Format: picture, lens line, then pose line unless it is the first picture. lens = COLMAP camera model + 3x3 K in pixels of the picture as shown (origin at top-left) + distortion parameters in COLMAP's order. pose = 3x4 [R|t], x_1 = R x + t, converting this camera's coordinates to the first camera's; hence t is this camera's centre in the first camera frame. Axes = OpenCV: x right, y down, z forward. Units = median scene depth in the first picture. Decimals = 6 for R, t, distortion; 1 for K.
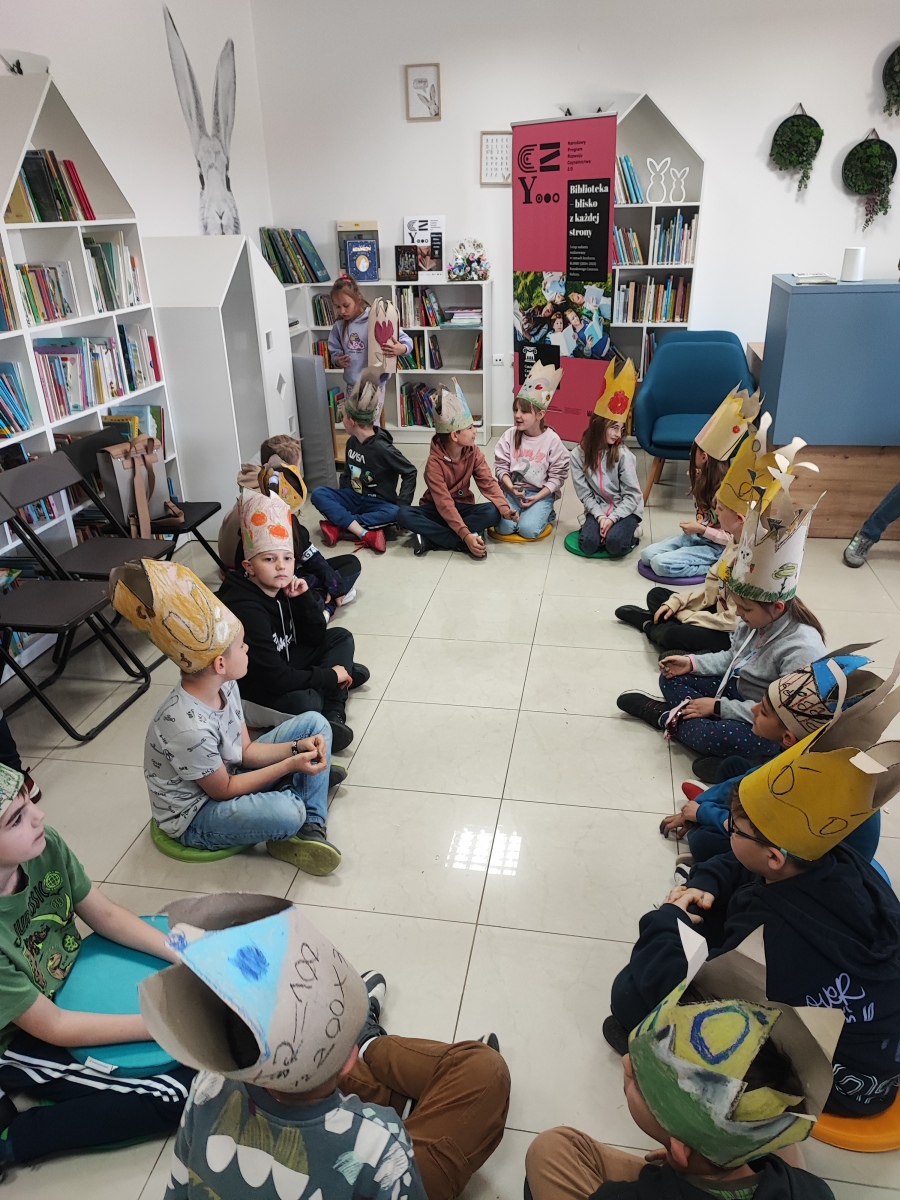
lens RADIAL K [[866.7, 0, 484.4], [0, 866.7, 625.2], [0, 0, 1]] dist [0.046535, -0.051313]
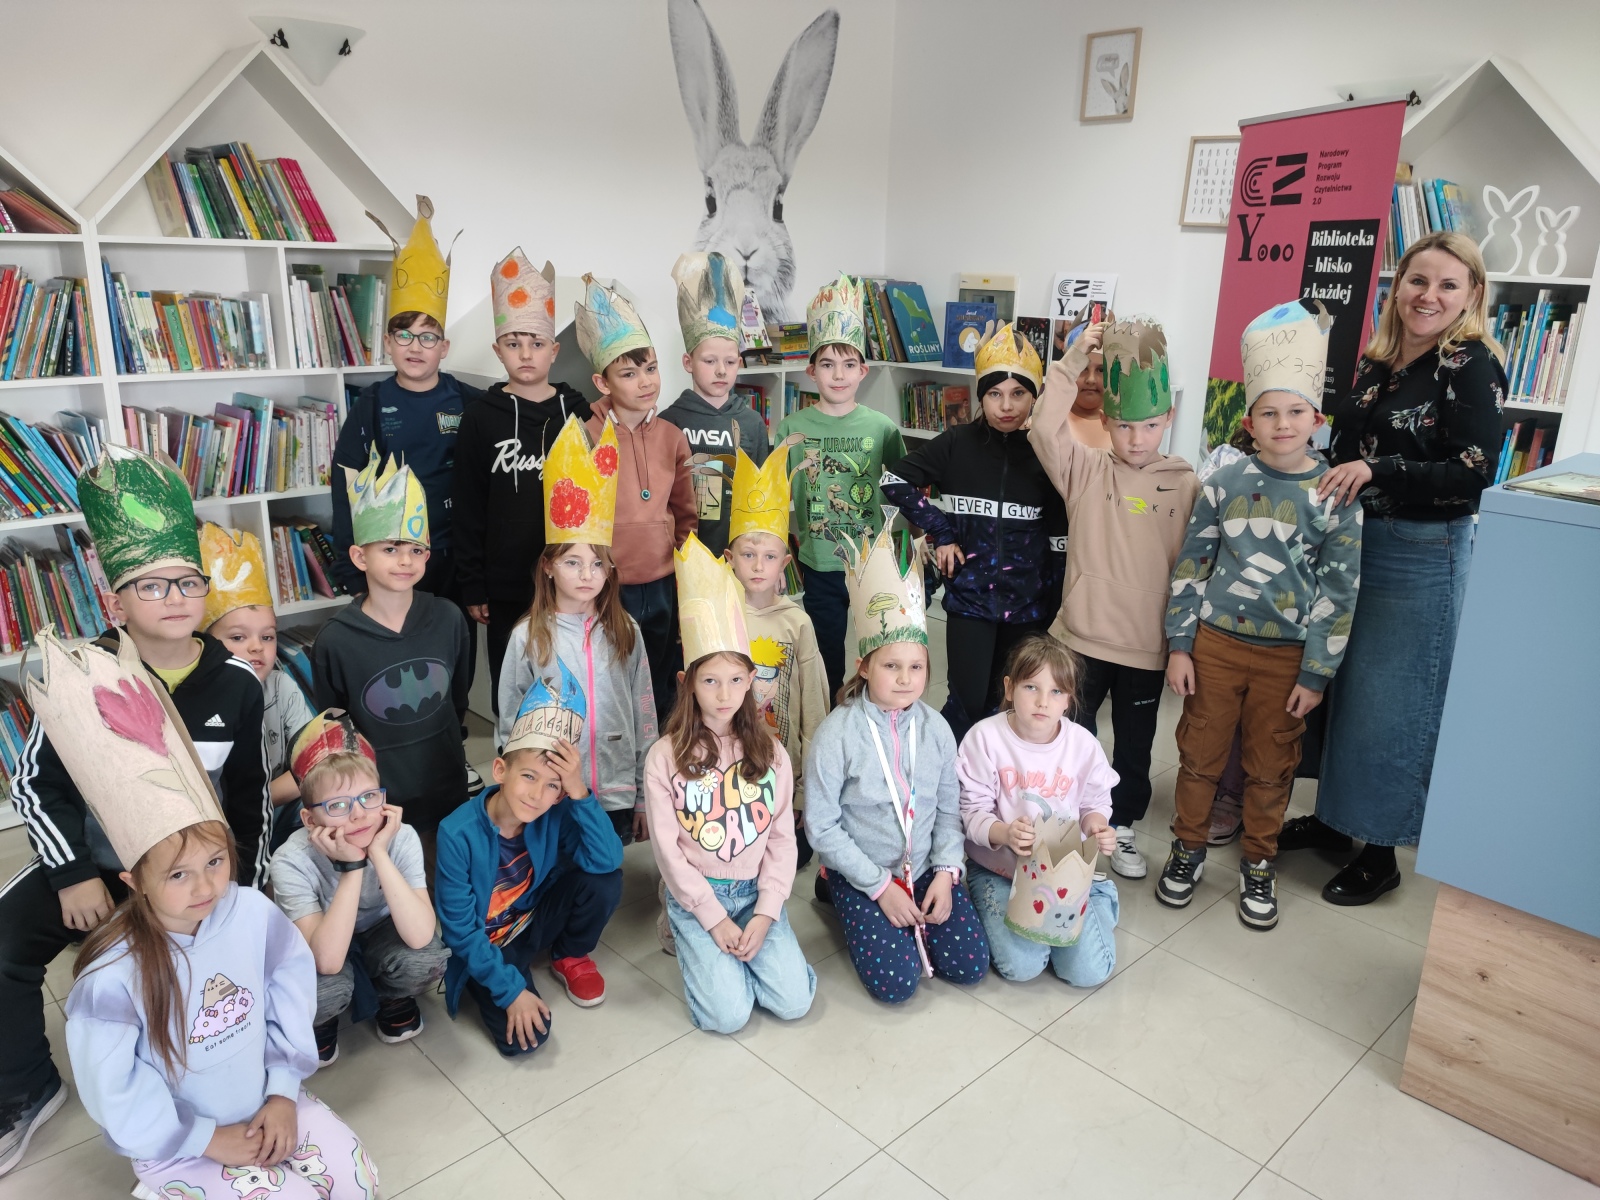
lens RADIAL K [[1155.6, 0, 810.7], [0, 1155.6, 608.2], [0, 0, 1]] dist [0.046535, -0.051313]
pose [[0.794227, 0.220237, -0.566302, 0.290826], [-0.304795, 0.950665, -0.057752, -0.161735], [0.525645, 0.218474, 0.822172, 0.327010]]
